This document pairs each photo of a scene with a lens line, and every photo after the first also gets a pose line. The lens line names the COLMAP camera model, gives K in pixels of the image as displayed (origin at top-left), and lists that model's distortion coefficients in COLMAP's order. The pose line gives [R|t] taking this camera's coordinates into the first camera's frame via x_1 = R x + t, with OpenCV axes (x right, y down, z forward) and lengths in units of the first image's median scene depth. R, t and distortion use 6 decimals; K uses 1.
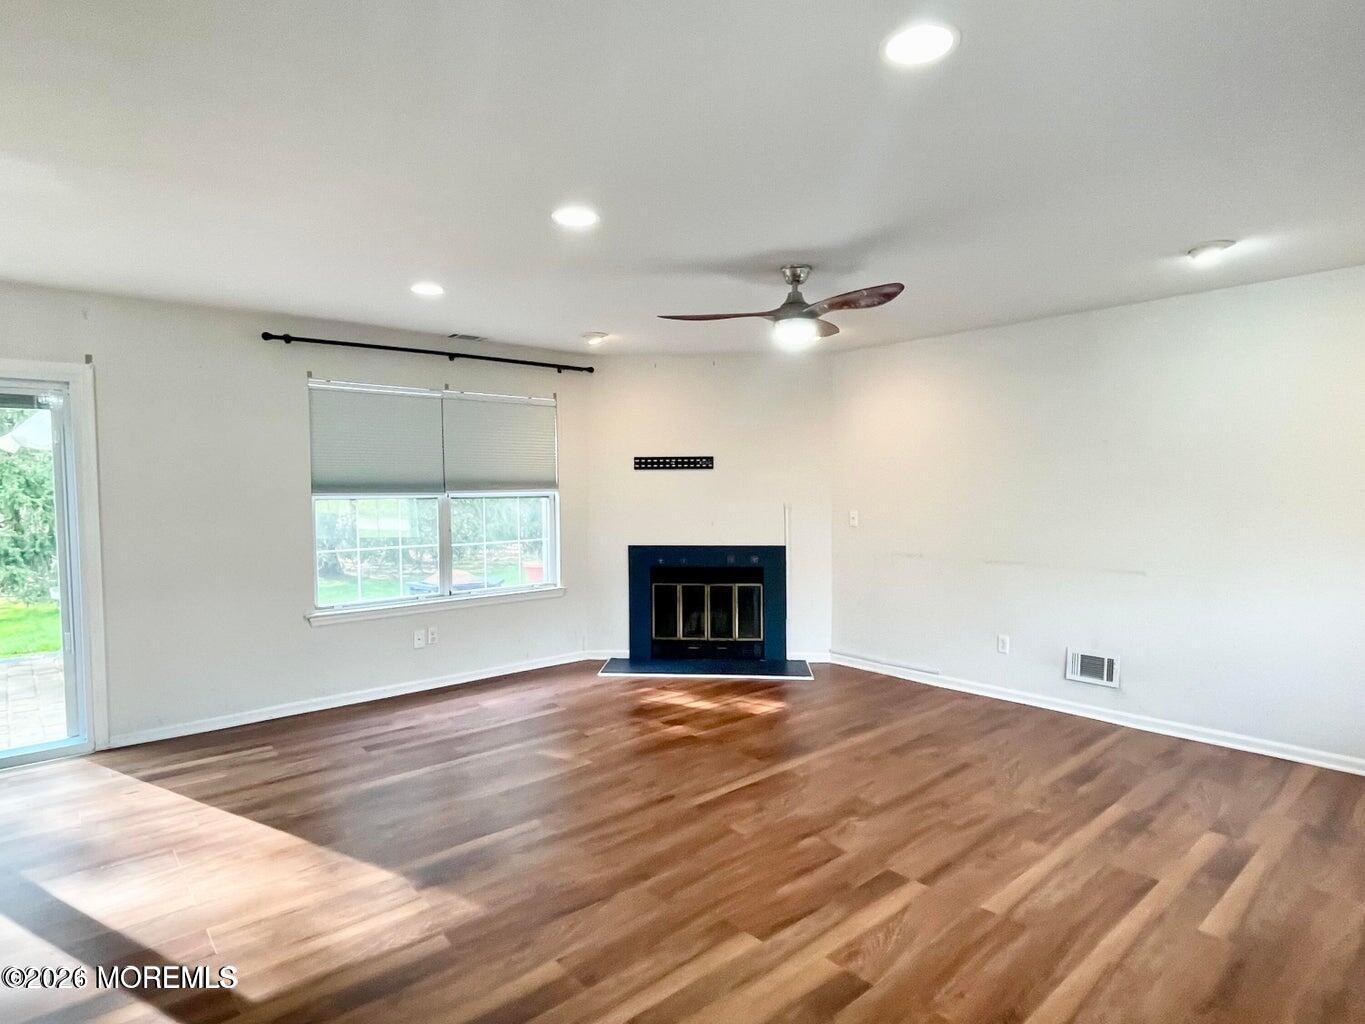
lens RADIAL K [[749.3, 0, 680.8], [0, 749.3, 523.2], [0, 0, 1]] dist [0.007416, -0.012616]
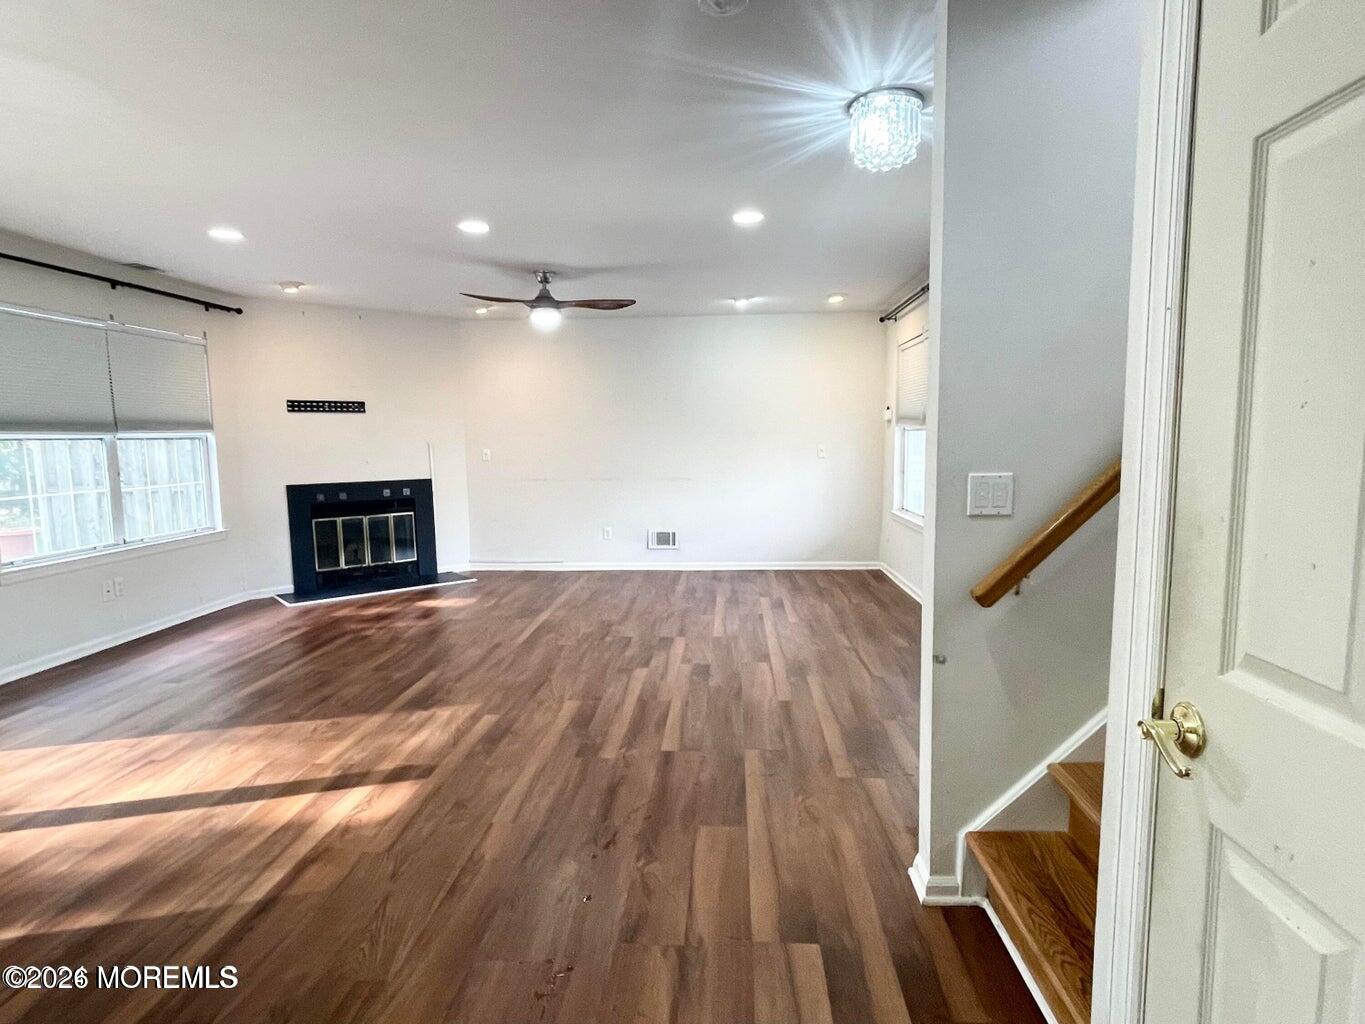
lens RADIAL K [[753.9, 0, 685.8], [0, 753.9, 517.2], [0, 0, 1]] dist [0.003140, -0.011700]
pose [[0.700617, -0.079227, 0.709126, -0.506284], [0.043729, 0.996716, 0.068153, 0.031840], [-0.712196, -0.016740, 0.701781, -0.160378]]
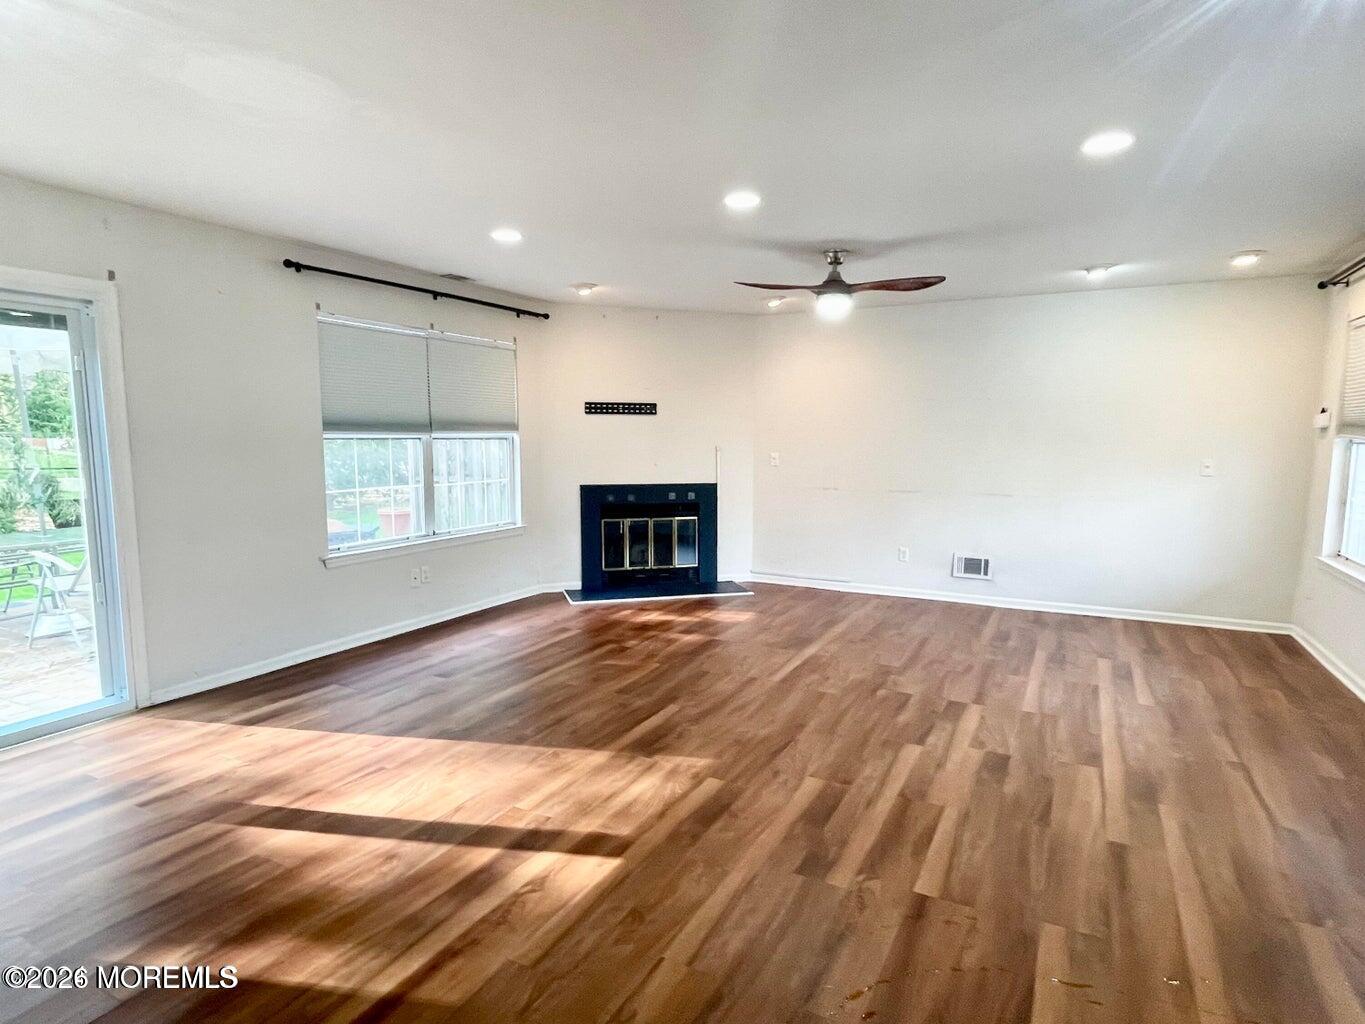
lens RADIAL K [[749.3, 0, 680.8], [0, 749.3, 523.2], [0, 0, 1]] dist [0.007416, -0.012616]
pose [[0.934396, -0.032096, 0.354788, -0.375399], [0.008559, 0.997668, 0.067710, 0.015251], [-0.356134, -0.060231, 0.932492, -0.066066]]
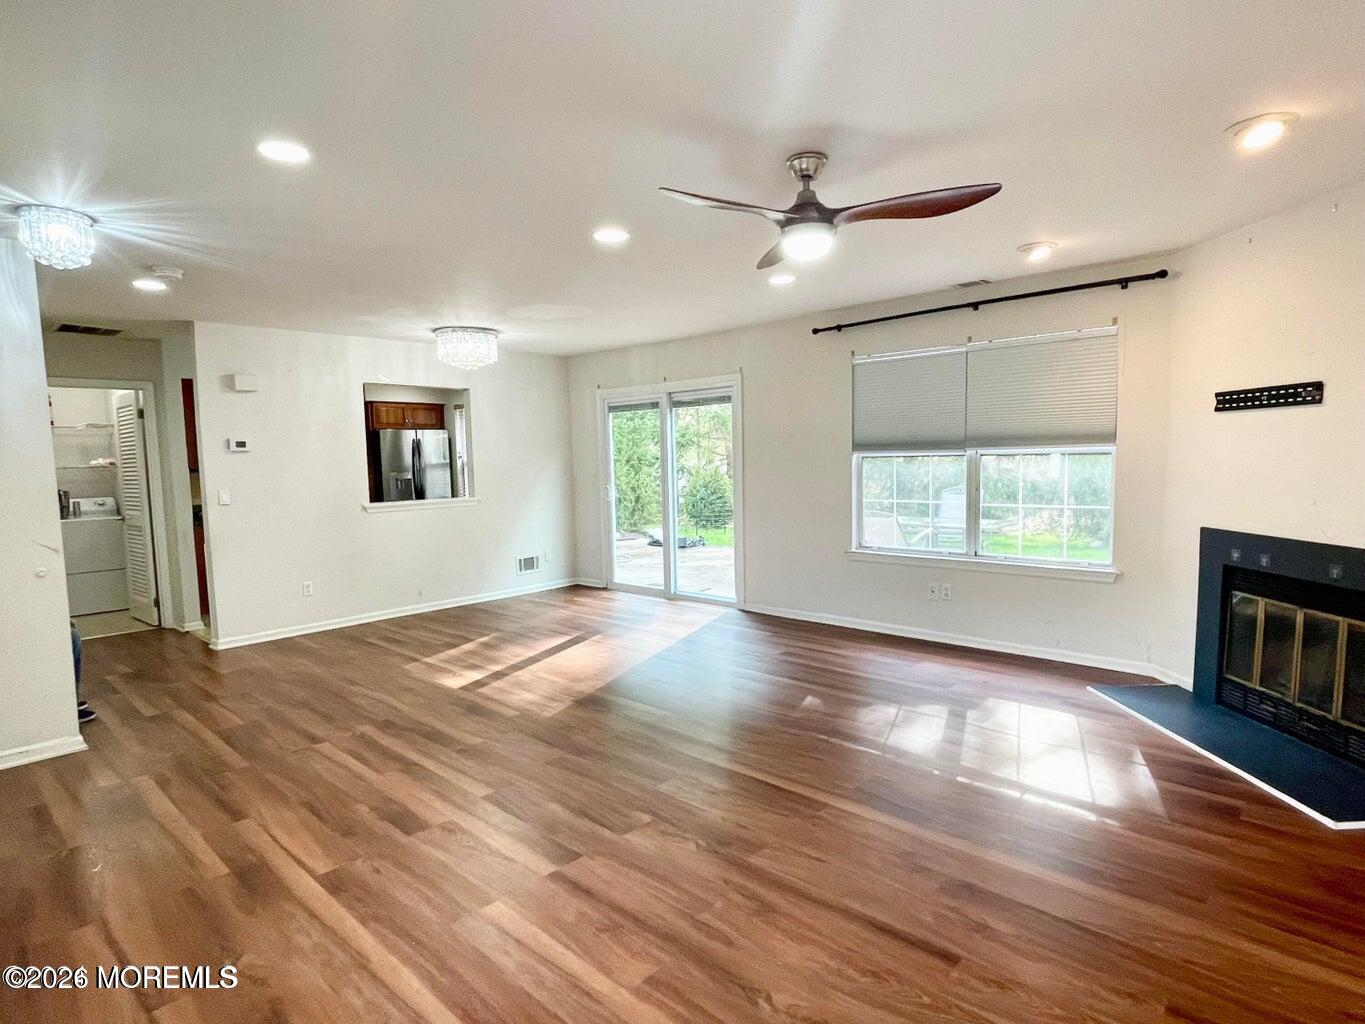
lens RADIAL K [[749.3, 0, 680.8], [0, 749.3, 523.2], [0, 0, 1]] dist [0.007416, -0.012616]
pose [[0.094315, 0.094275, -0.991069, 0.647520], [-0.028642, 0.995351, 0.091957, -0.025568], [0.995130, 0.019713, 0.096576, 0.558537]]
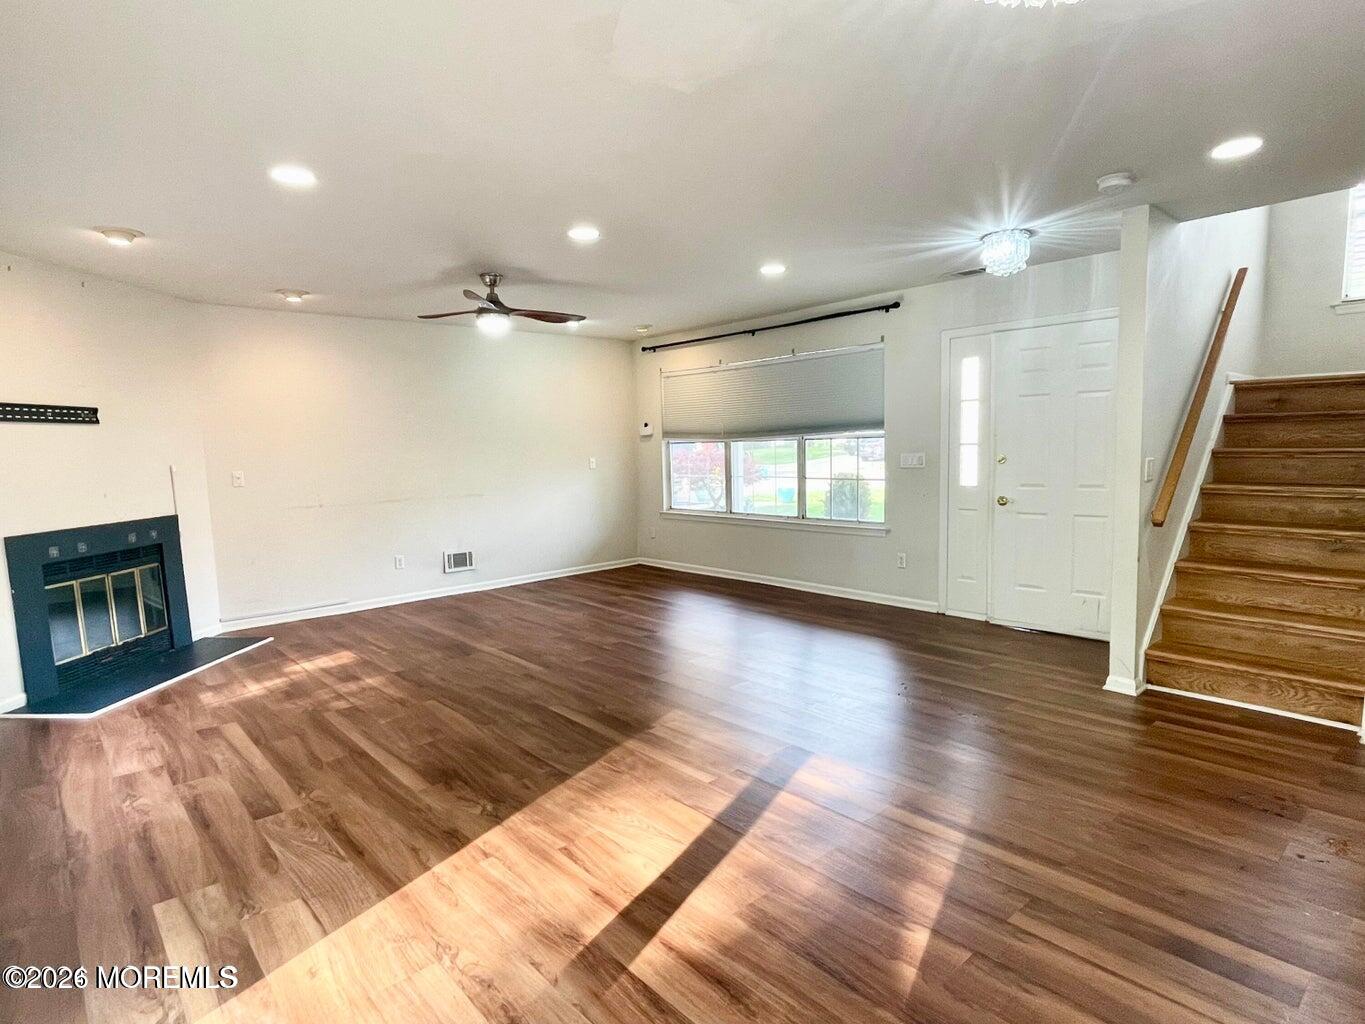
lens RADIAL K [[749.3, 0, 680.8], [0, 749.3, 523.2], [0, 0, 1]] dist [0.007416, -0.012616]
pose [[-0.010323, -0.101206, 0.994812, -0.861519], [0.076157, 0.991896, 0.101700, -0.004798], [-0.997042, 0.076811, -0.002532, 0.482601]]
